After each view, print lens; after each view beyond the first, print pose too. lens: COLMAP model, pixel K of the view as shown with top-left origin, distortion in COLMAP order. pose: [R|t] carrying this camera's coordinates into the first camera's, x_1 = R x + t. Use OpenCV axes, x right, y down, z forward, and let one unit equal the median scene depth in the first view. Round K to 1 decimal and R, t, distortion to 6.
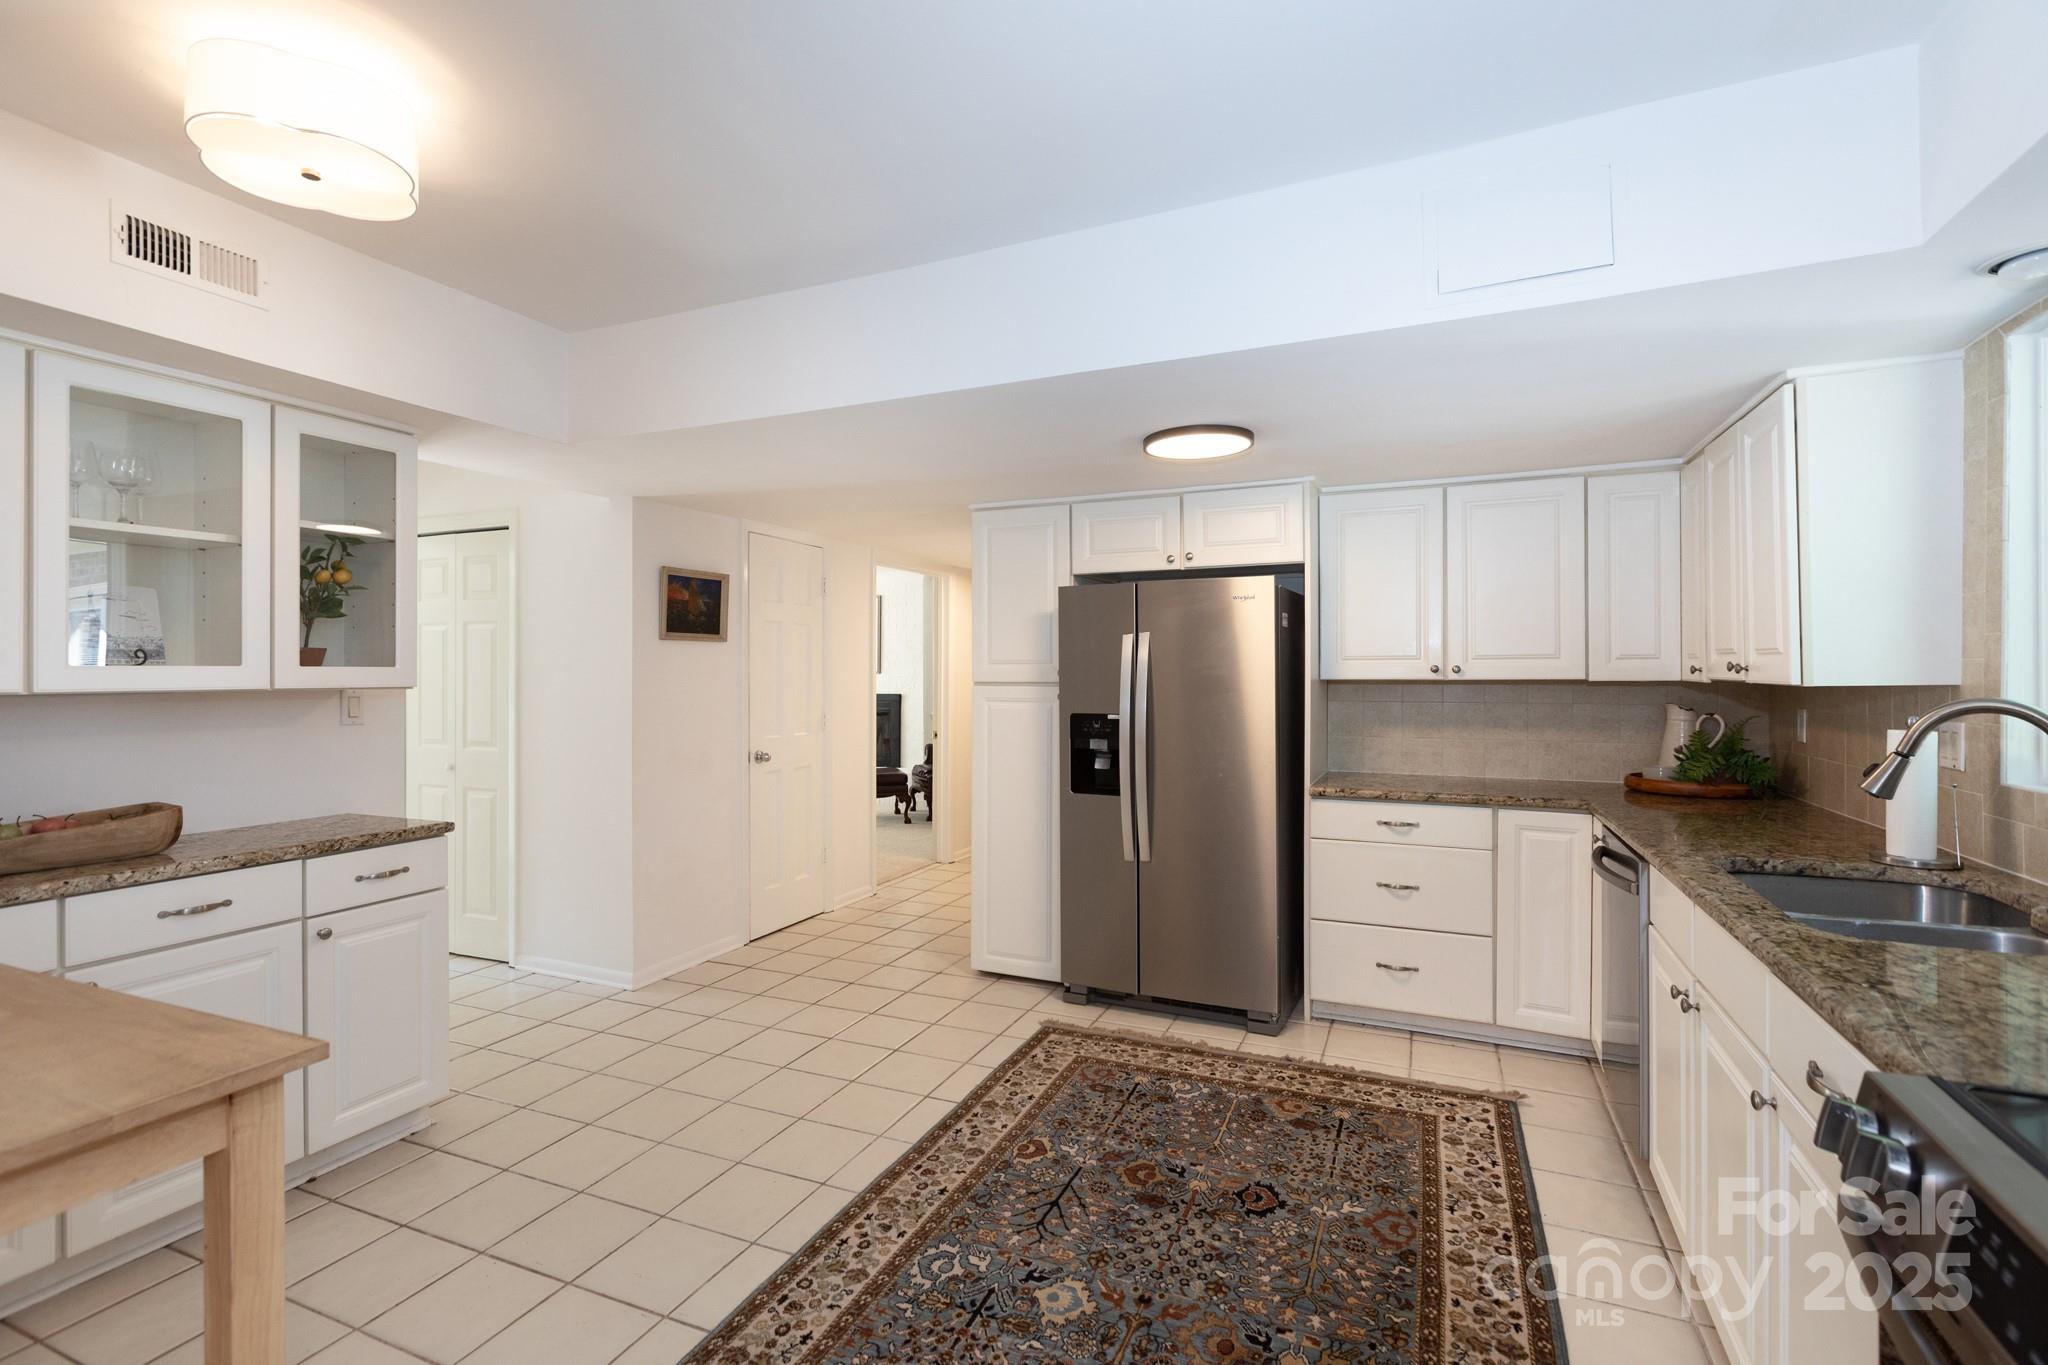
lens RADIAL K [[936.7, 0, 1029.3], [0, 936.7, 673.6], [0, 0, 1]] dist [0.011030, -0.002396]
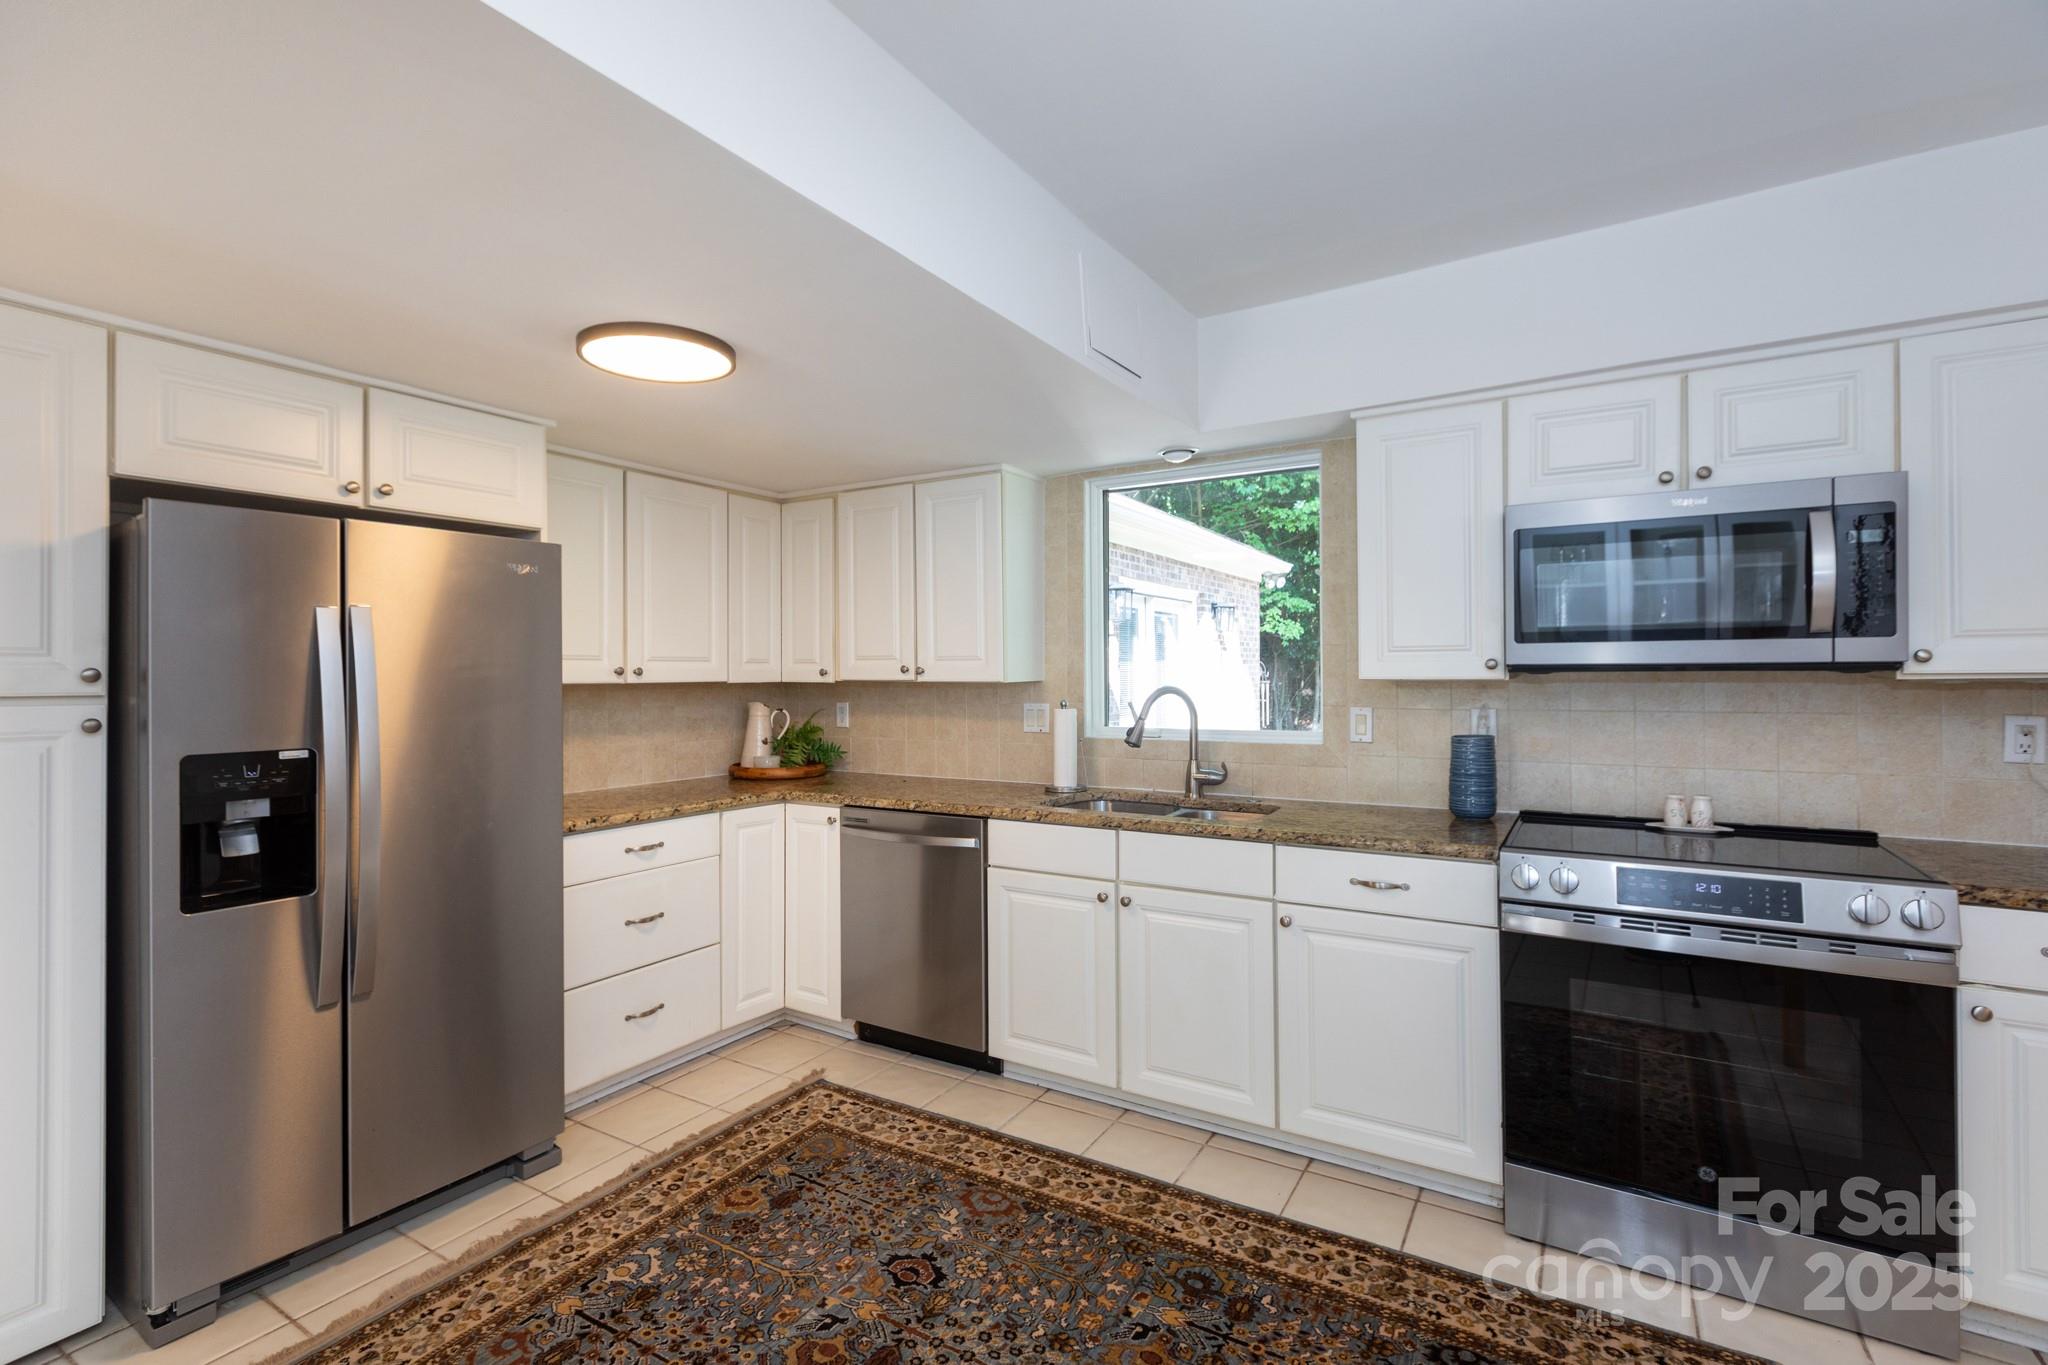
lens RADIAL K [[936.7, 0, 1002.2], [0, 936.7, 678.4], [0, 0, 1]] dist [0.011030, -0.002396]
pose [[0.135382, -0.000299, 0.990793, -0.491672], [-0.003484, 0.999994, 0.000778, 0.000212], [-0.990787, -0.003558, 0.135380, 0.633130]]
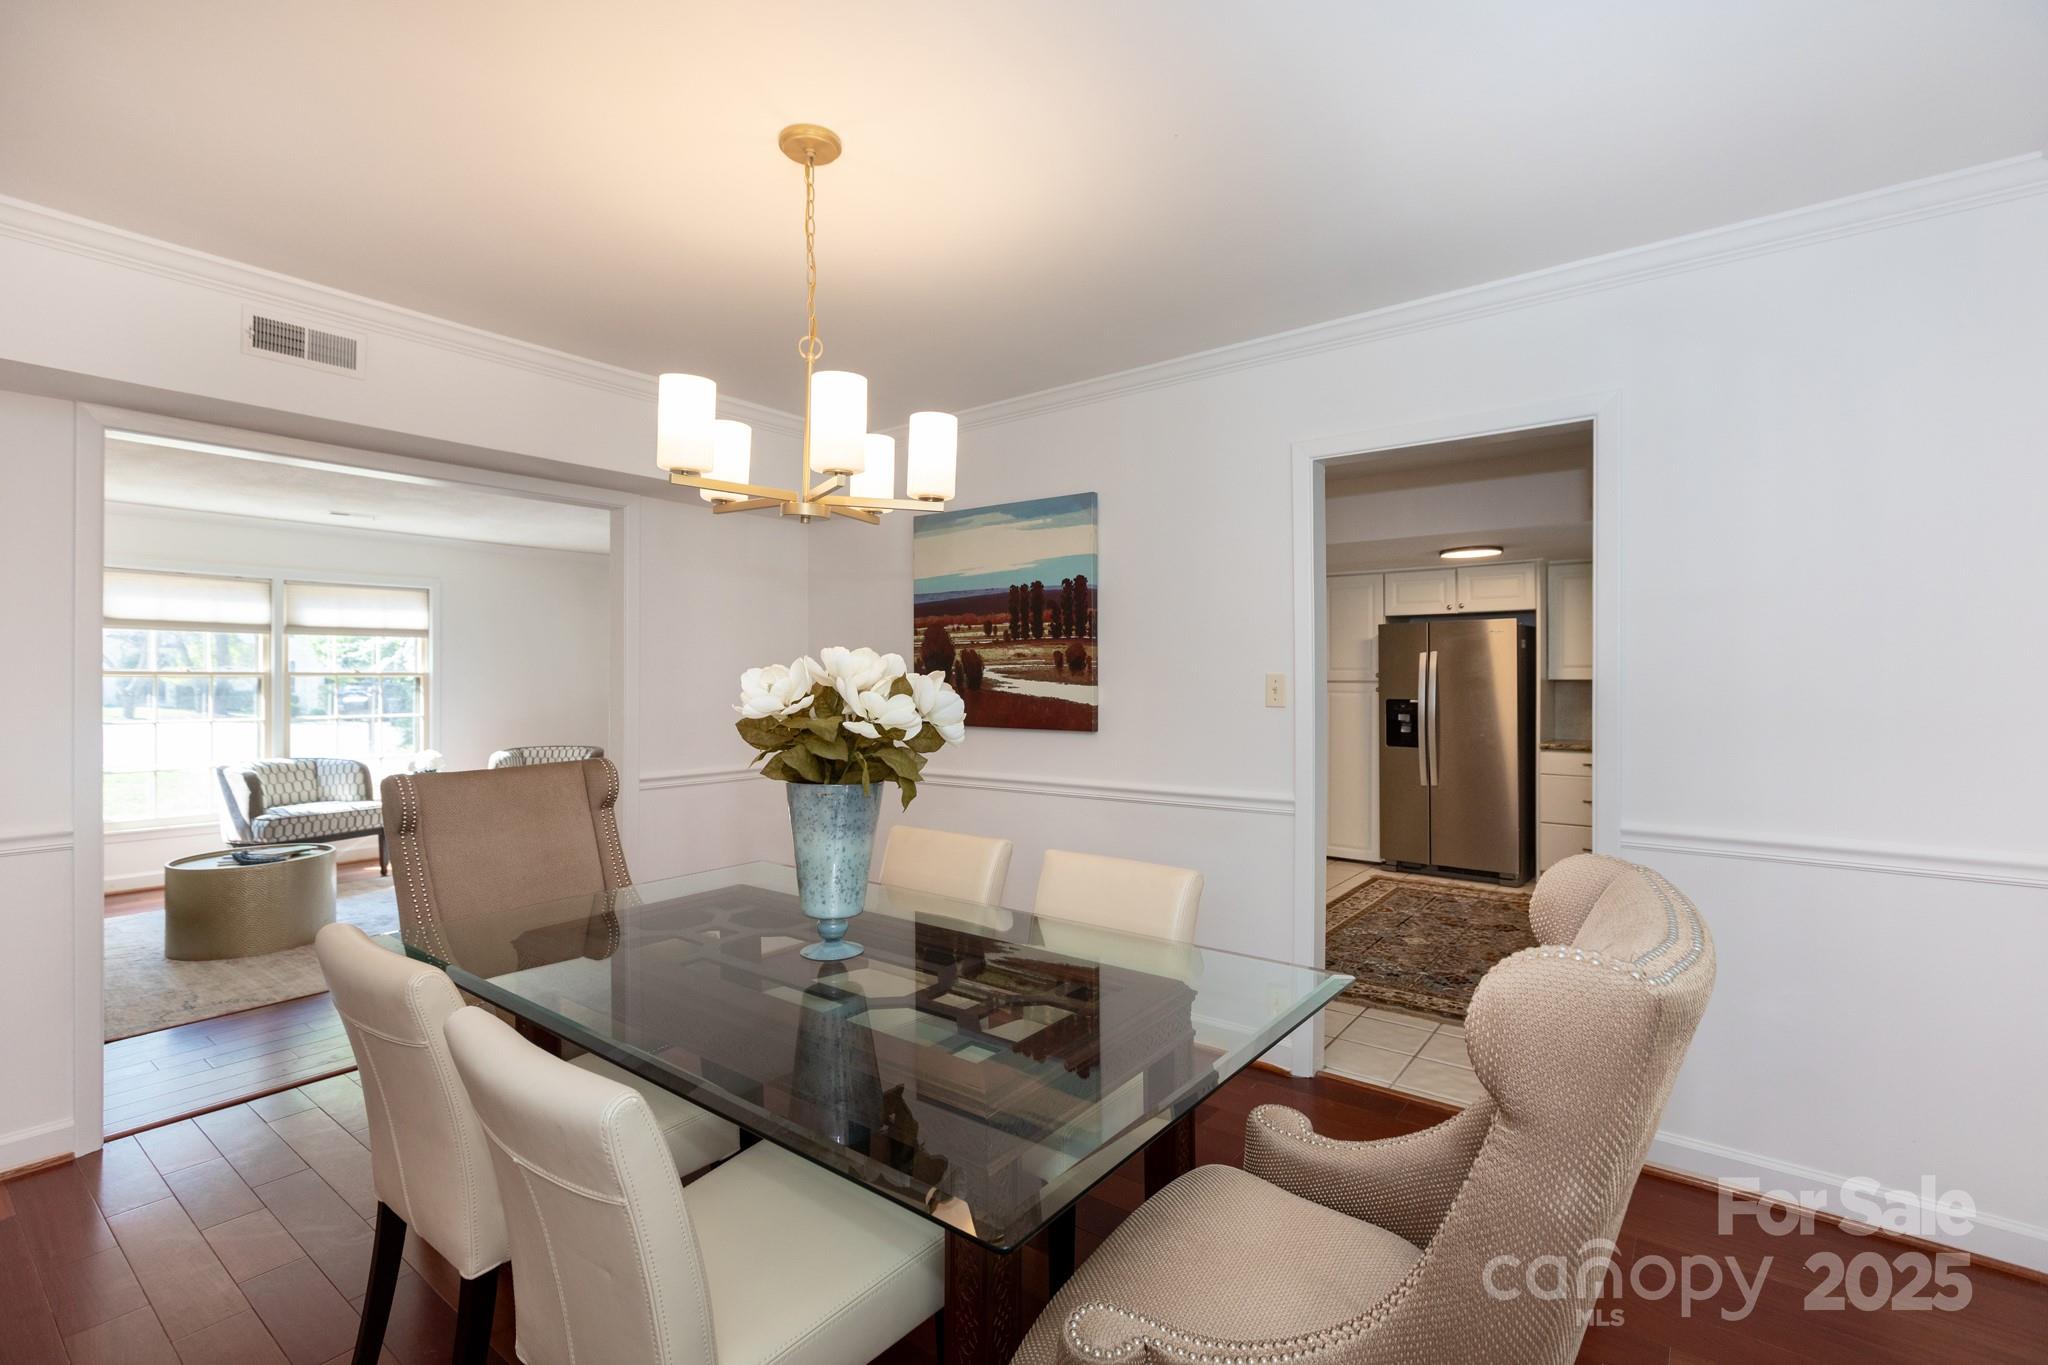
lens RADIAL K [[936.7, 0, 1043.5], [0, 936.7, 662.8], [0, 0, 1]] dist [0.011030, -0.002396]
pose [[0.975310, -0.000722, -0.220839, -0.238142], [-0.000878, 0.999974, -0.007146, -0.013446], [0.220839, 0.007164, 0.975284, -1.020433]]
